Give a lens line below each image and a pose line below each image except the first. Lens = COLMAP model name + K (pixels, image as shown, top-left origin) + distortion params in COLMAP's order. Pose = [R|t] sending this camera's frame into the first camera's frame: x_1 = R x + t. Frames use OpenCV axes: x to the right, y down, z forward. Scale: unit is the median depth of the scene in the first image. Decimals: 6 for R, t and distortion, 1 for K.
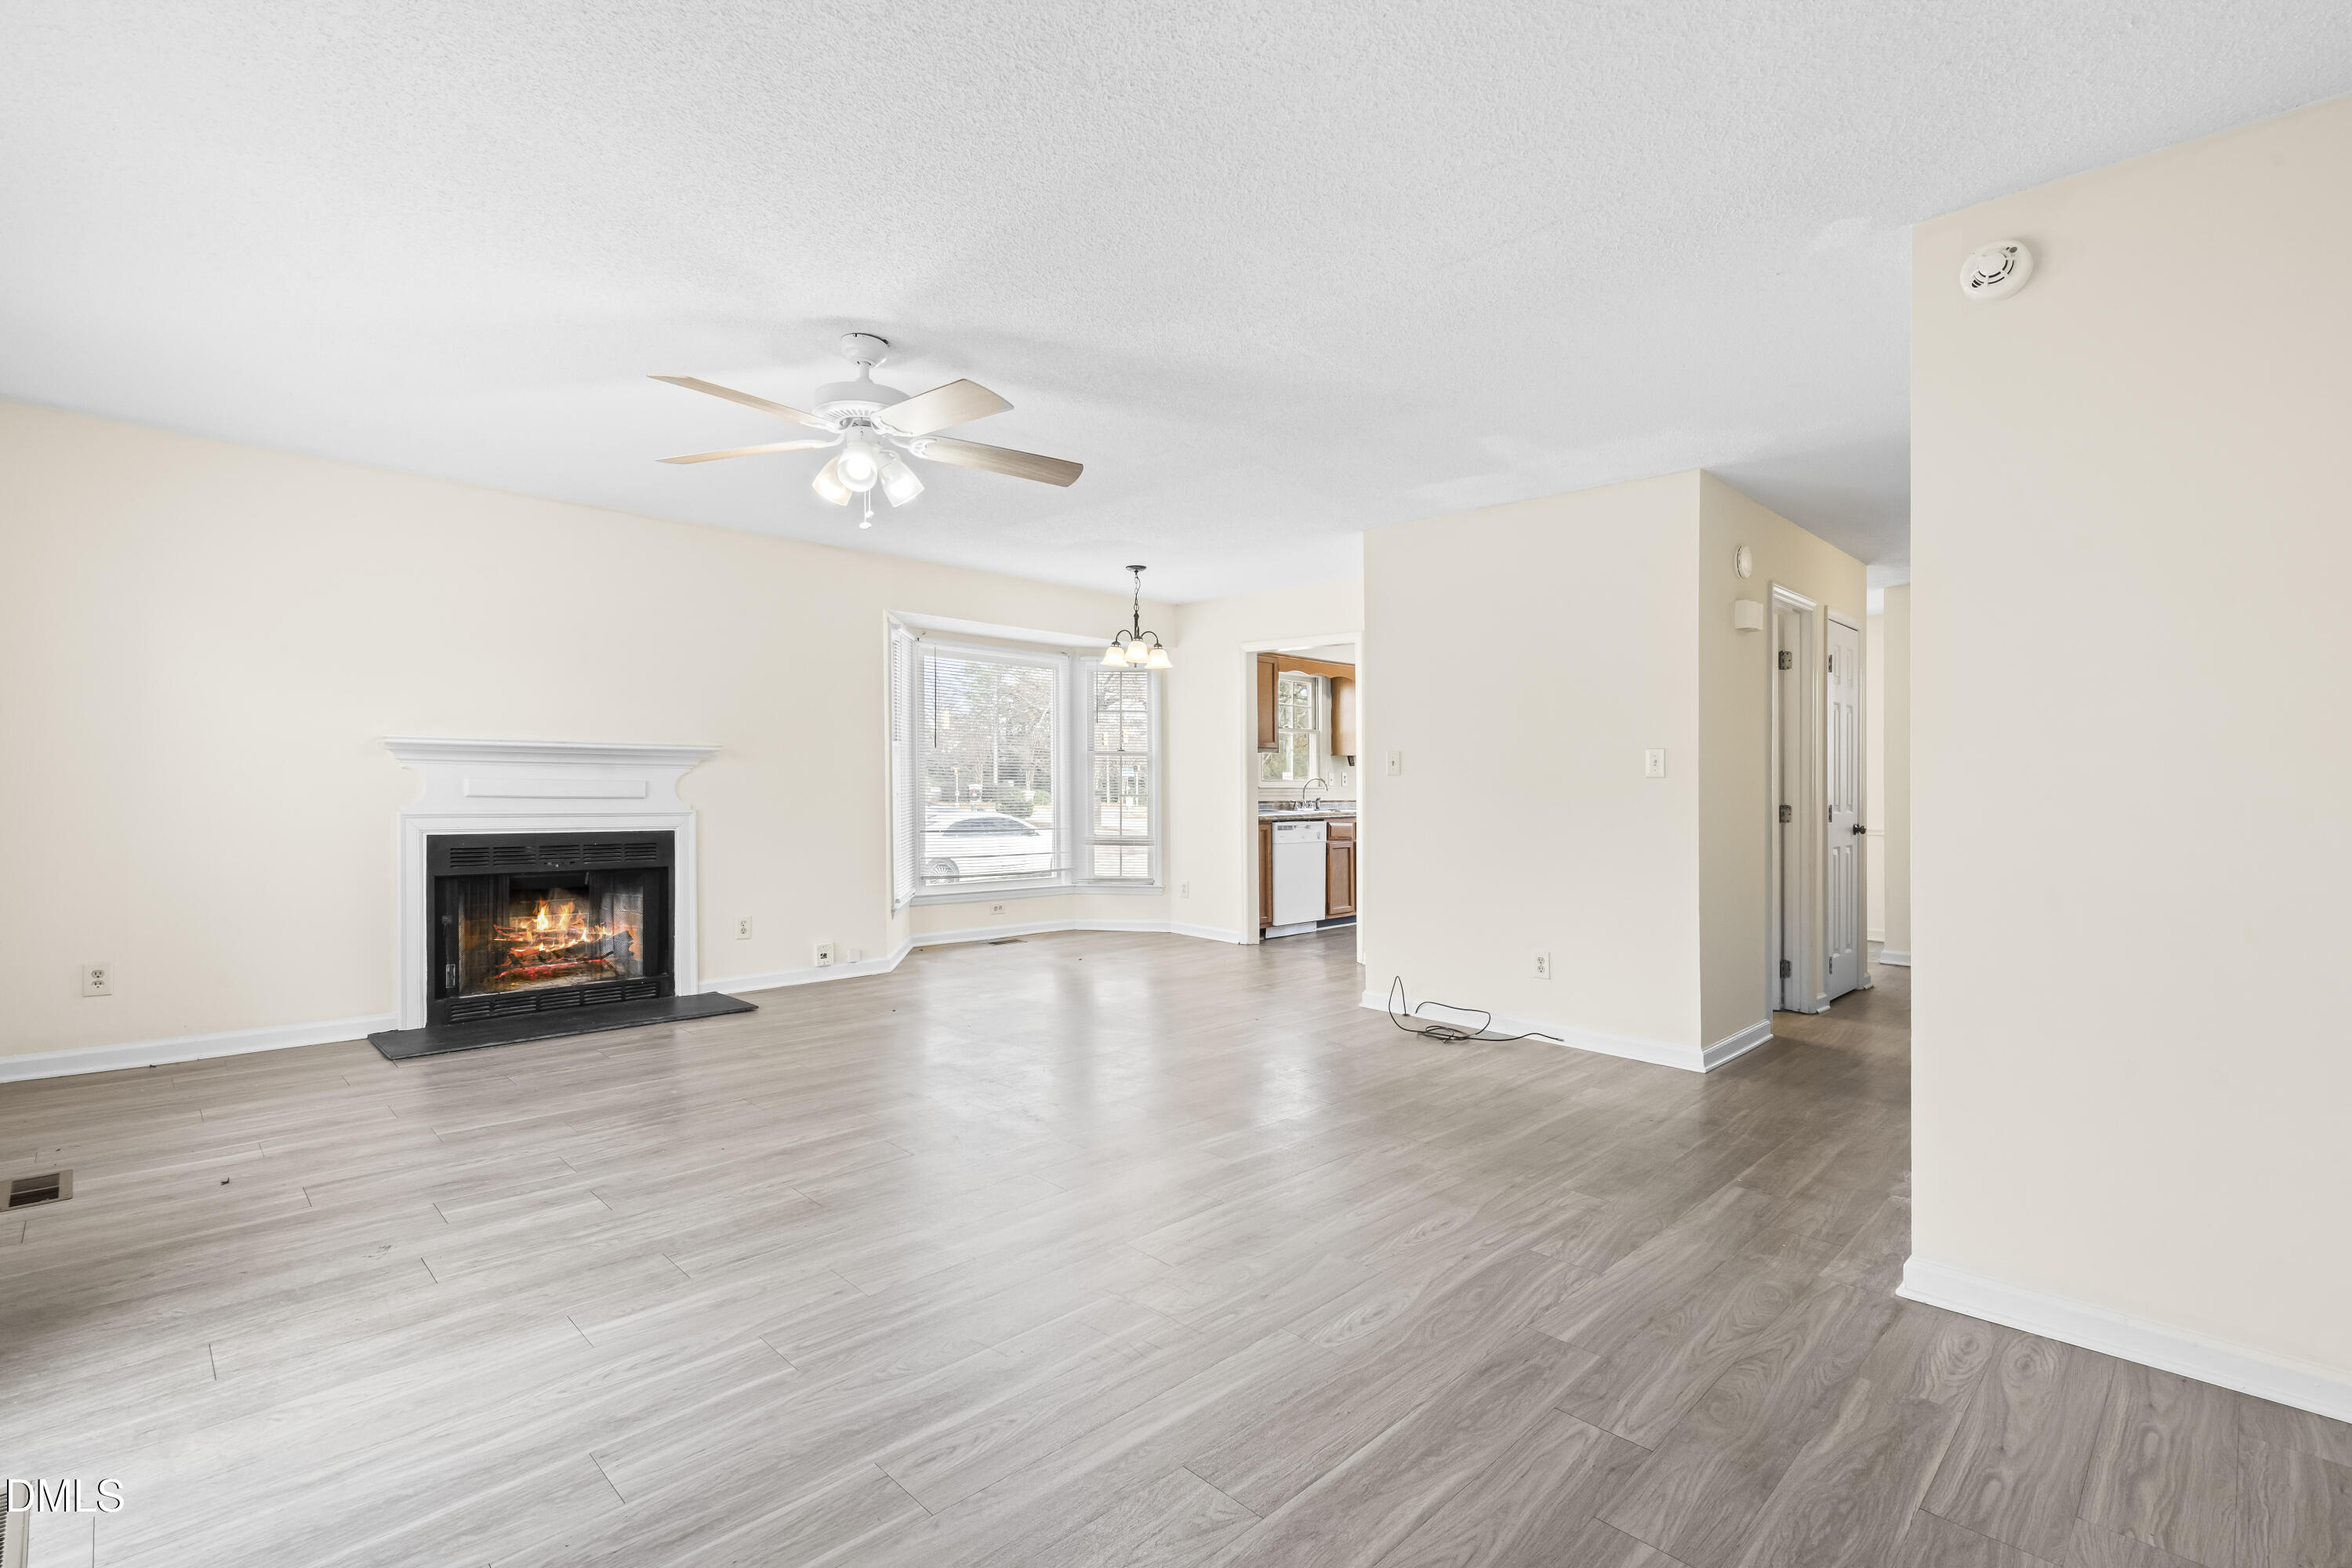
lens RADIAL K [[1075.2, 0, 1196.5], [0, 1075.2, 777.2], [0, 0, 1]] dist [-0.006790, 0.002242]
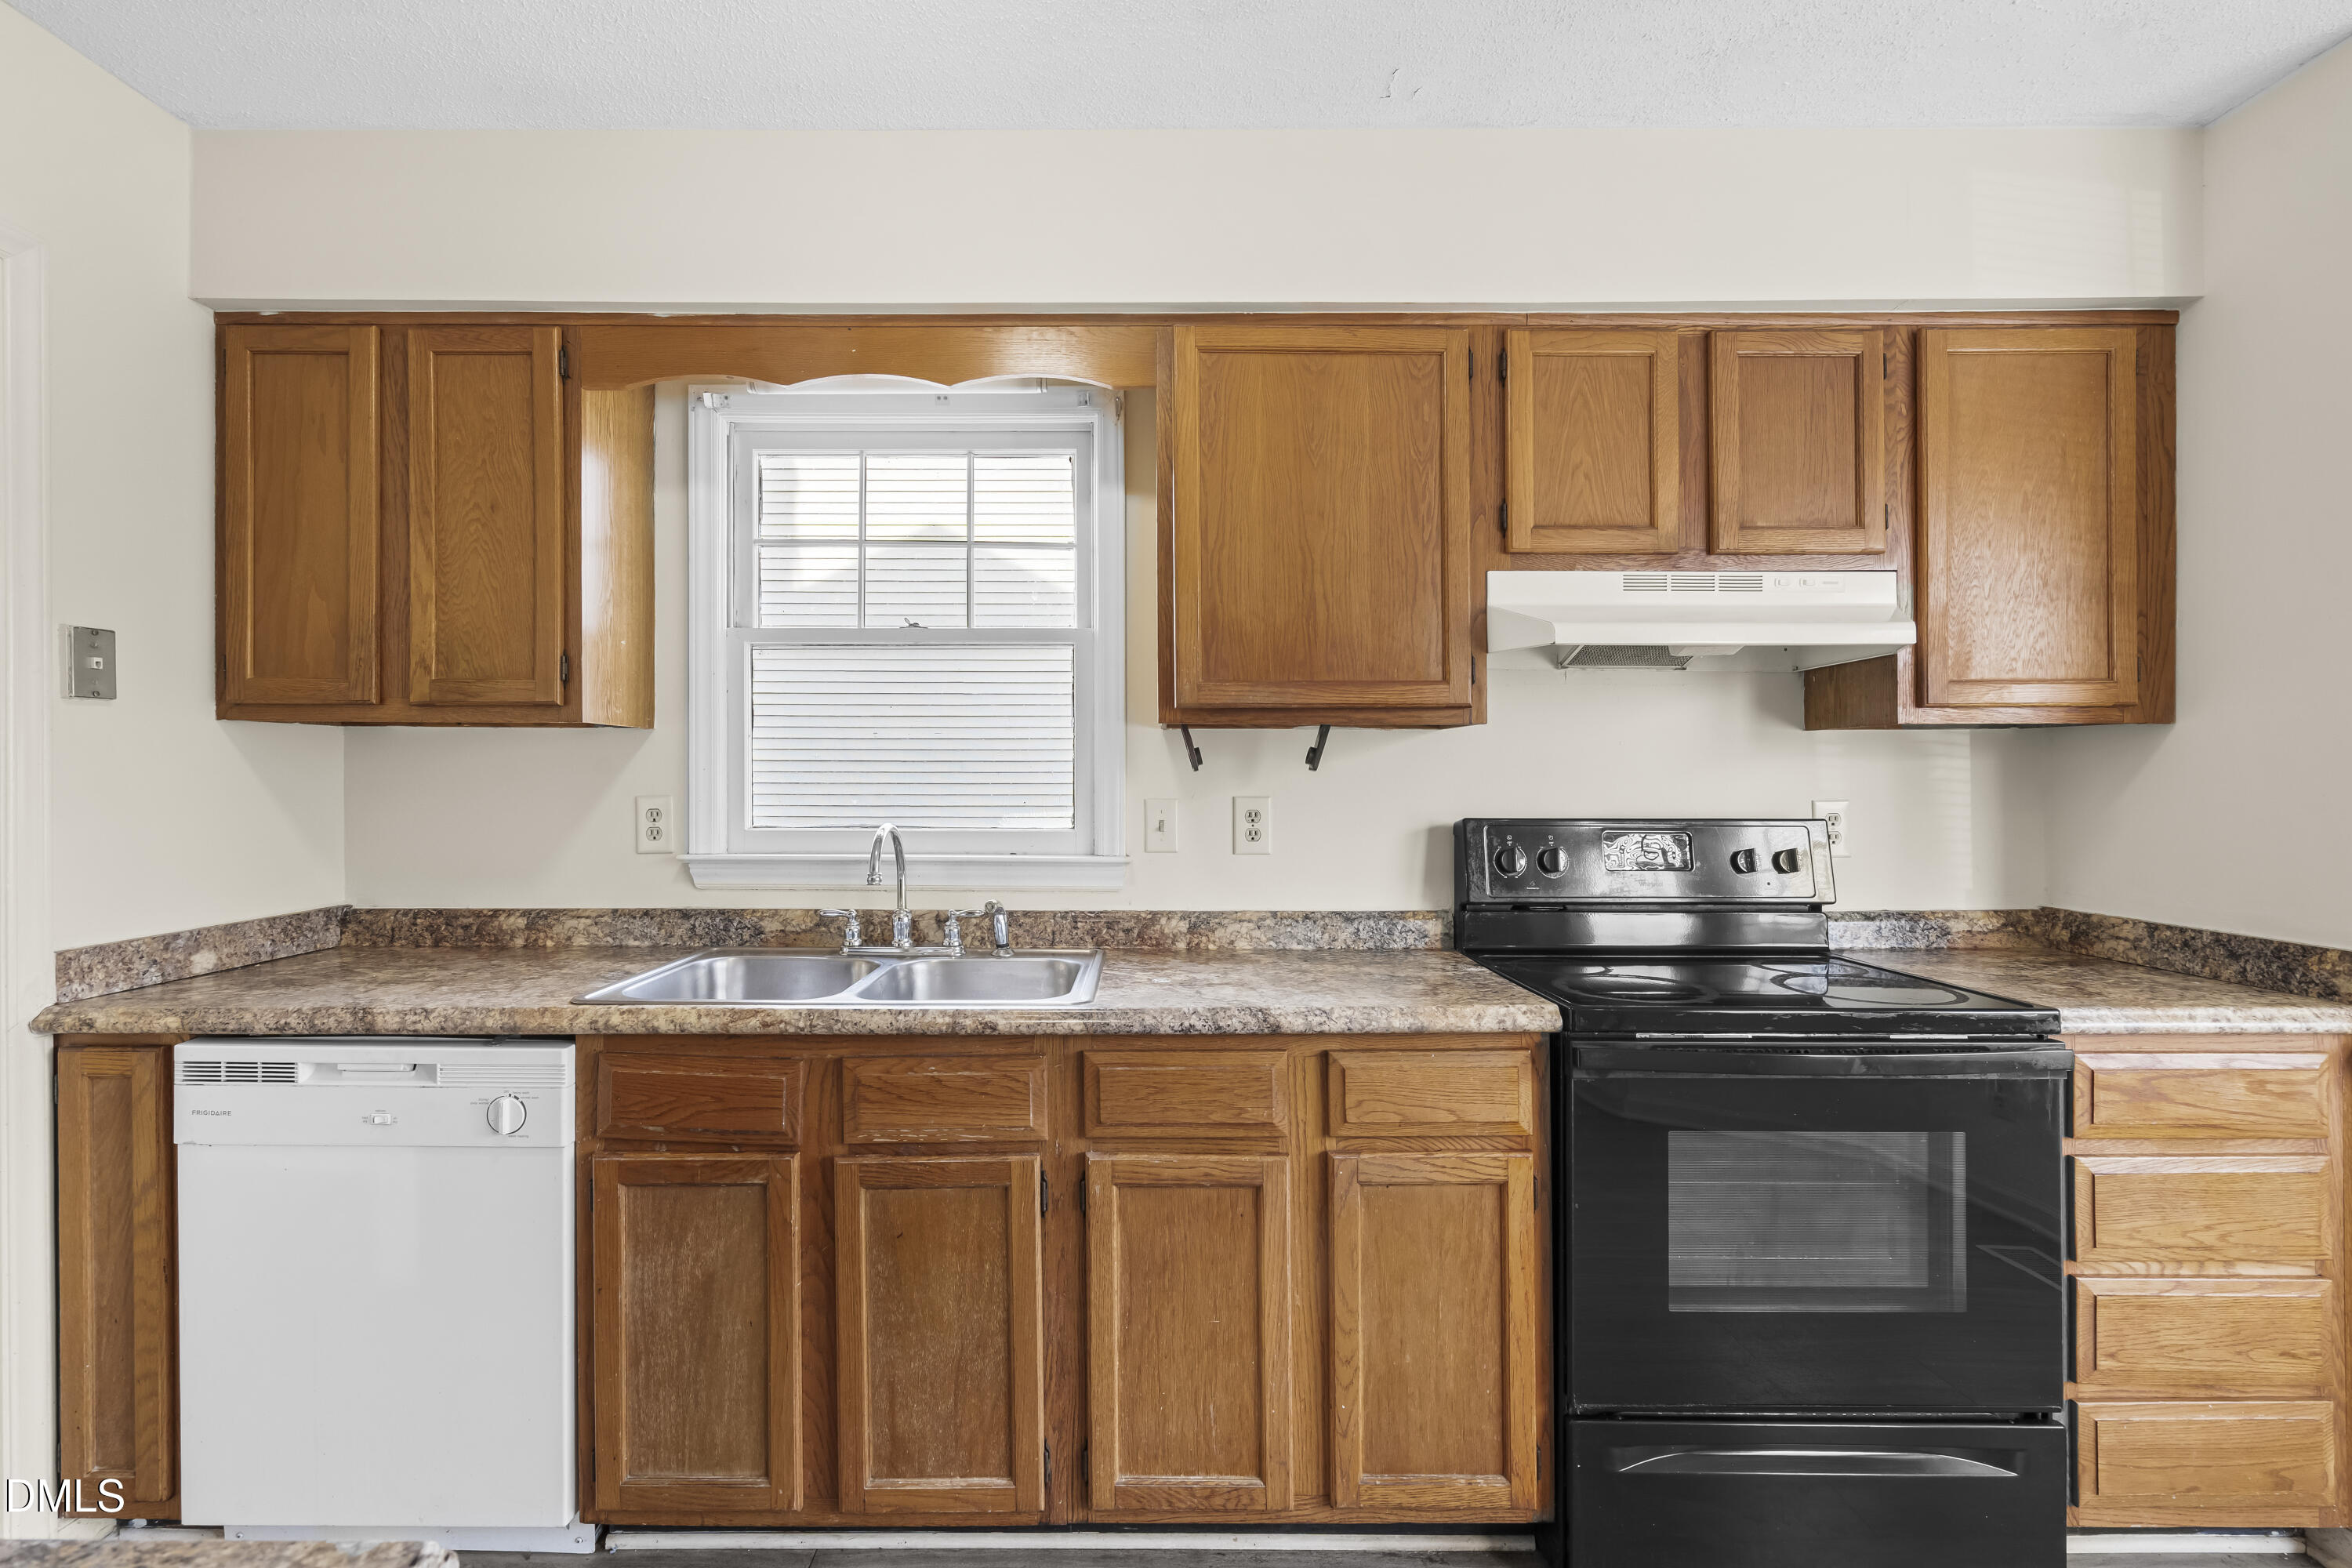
lens RADIAL K [[1075.2, 0, 1143.4], [0, 1075.2, 766.7], [0, 0, 1]] dist [-0.006790, 0.002242]
pose [[0.691611, -0.021195, -0.721959, 0.833002], [0.006967, 0.999719, -0.022675, -0.017383], [0.722237, 0.010653, 0.691564, 2.302998]]
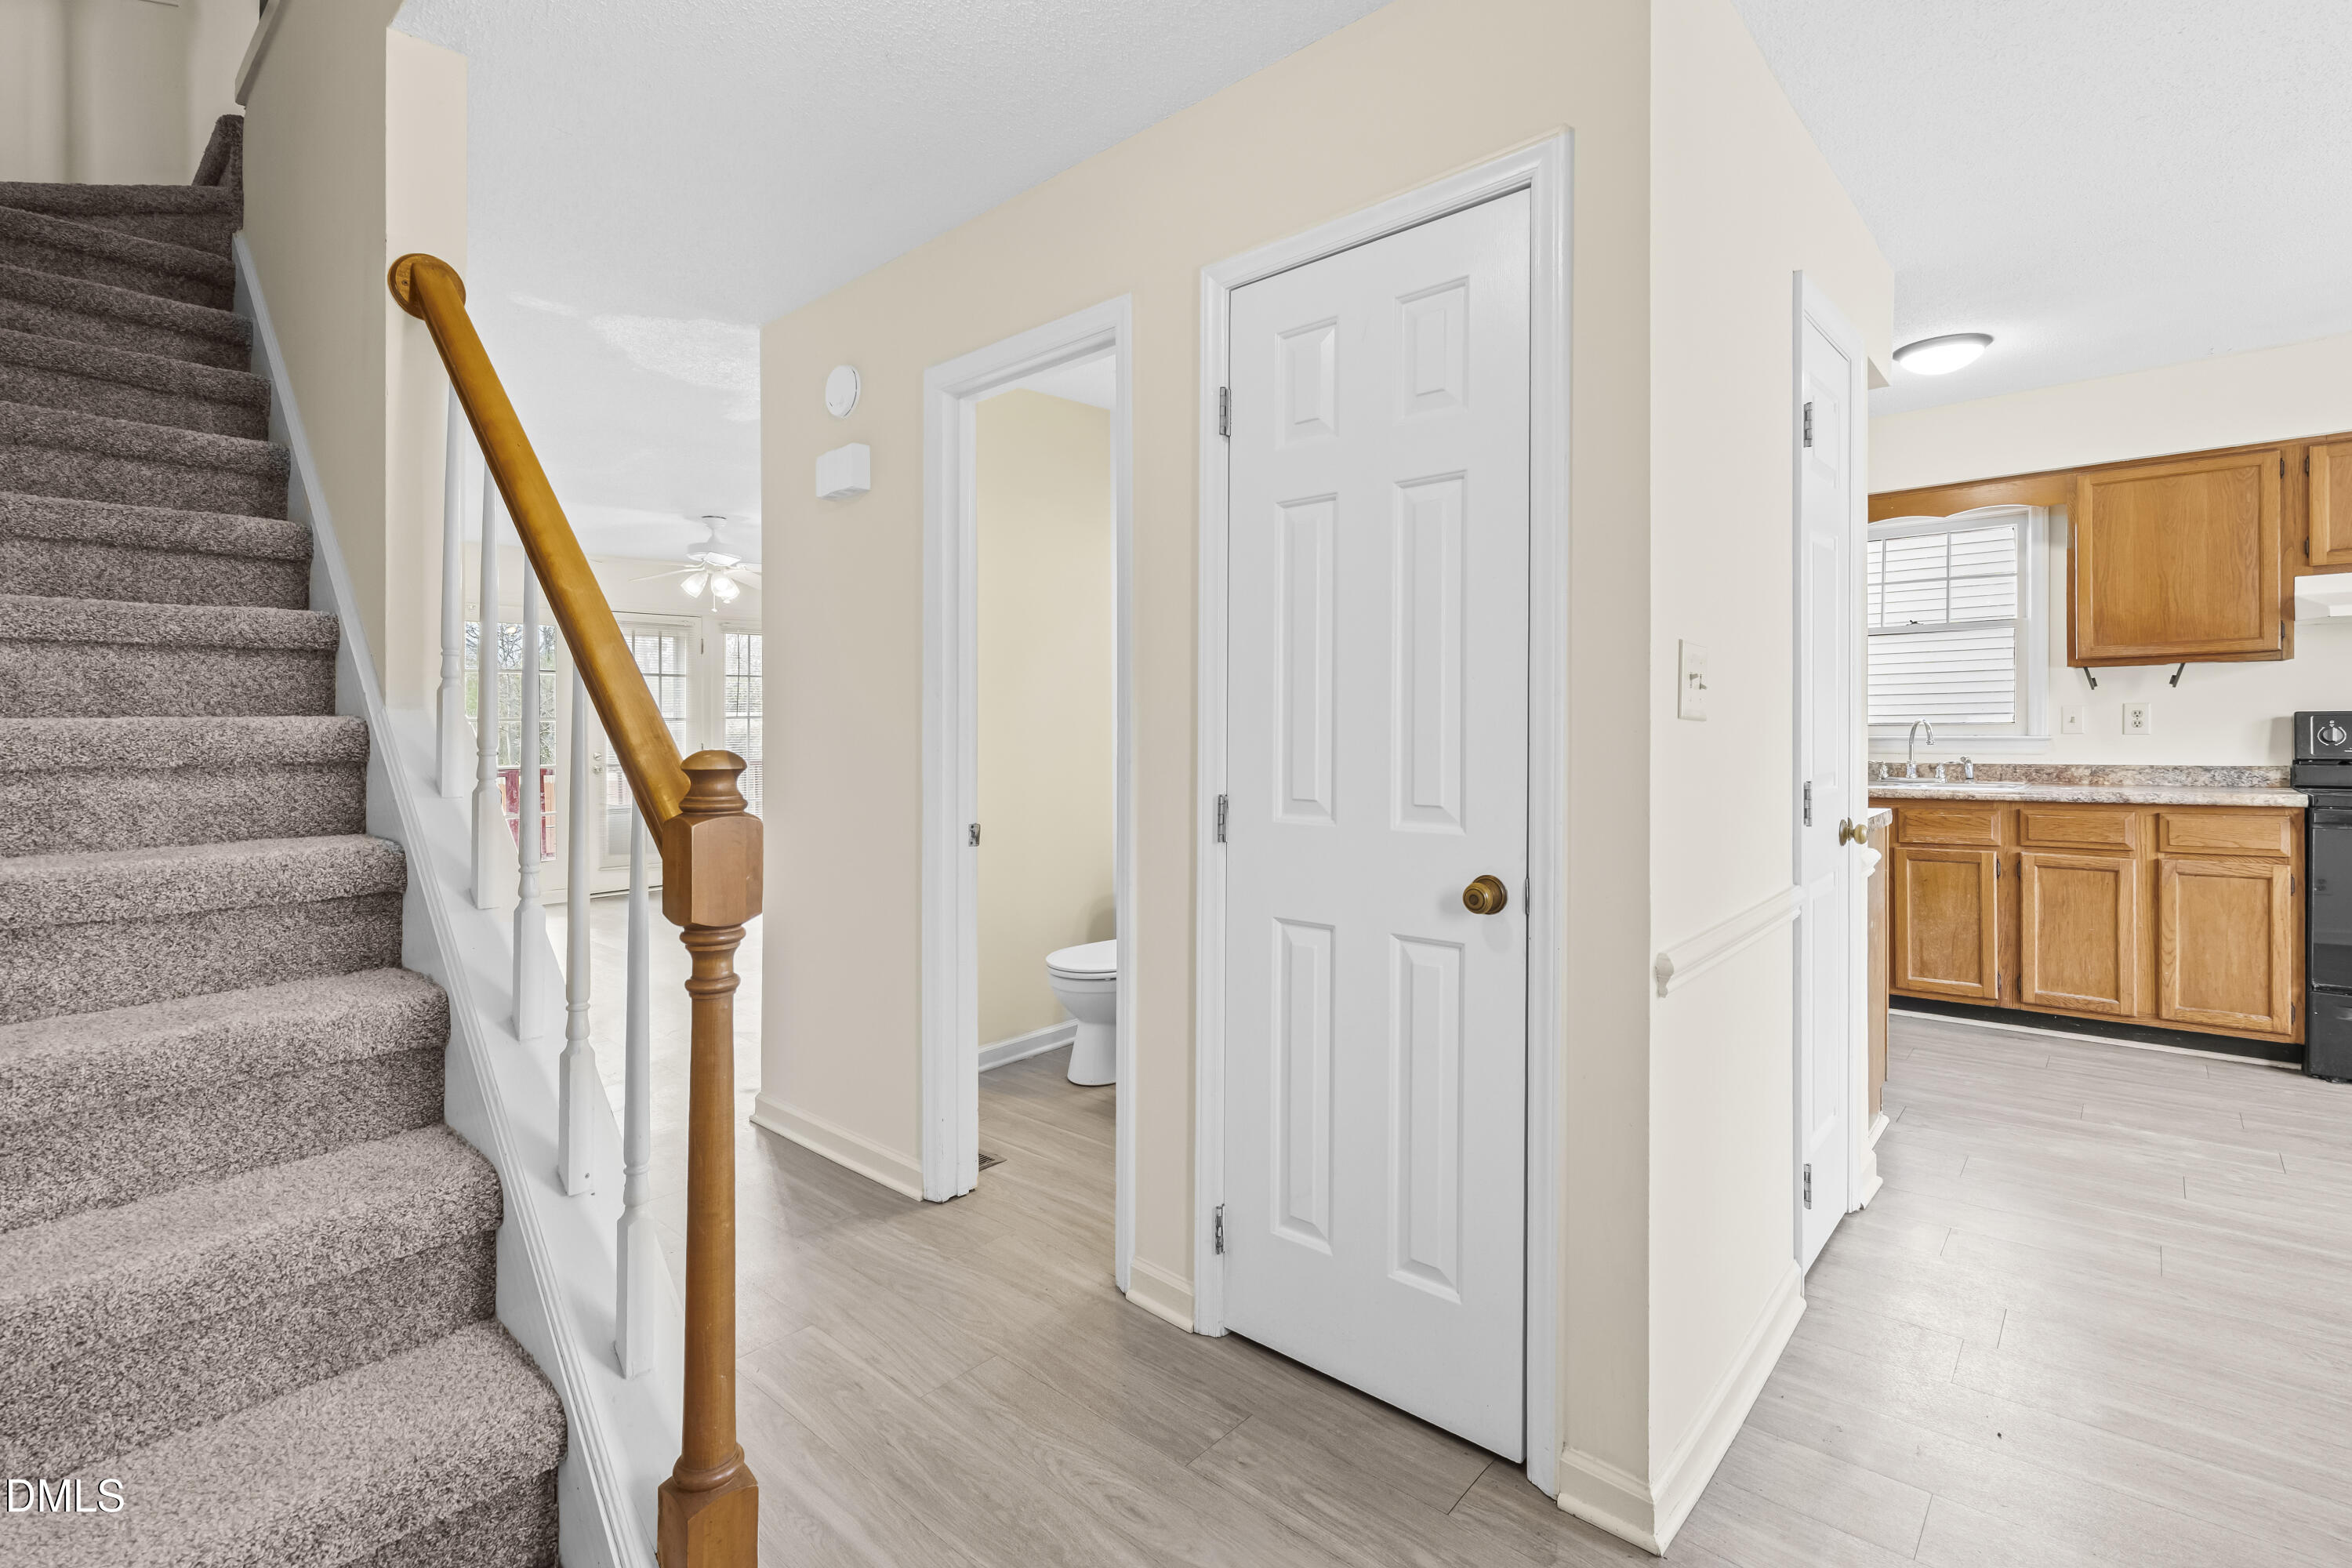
lens RADIAL K [[1075.2, 0, 1179.4], [0, 1075.2, 754.8], [0, 0, 1]] dist [-0.006790, 0.002242]
pose [[0.038570, 0.009012, -0.999215, 1.598014], [0.008534, 0.999920, 0.009348, 0.025856], [0.999219, -0.008887, 0.038490, 1.656109]]
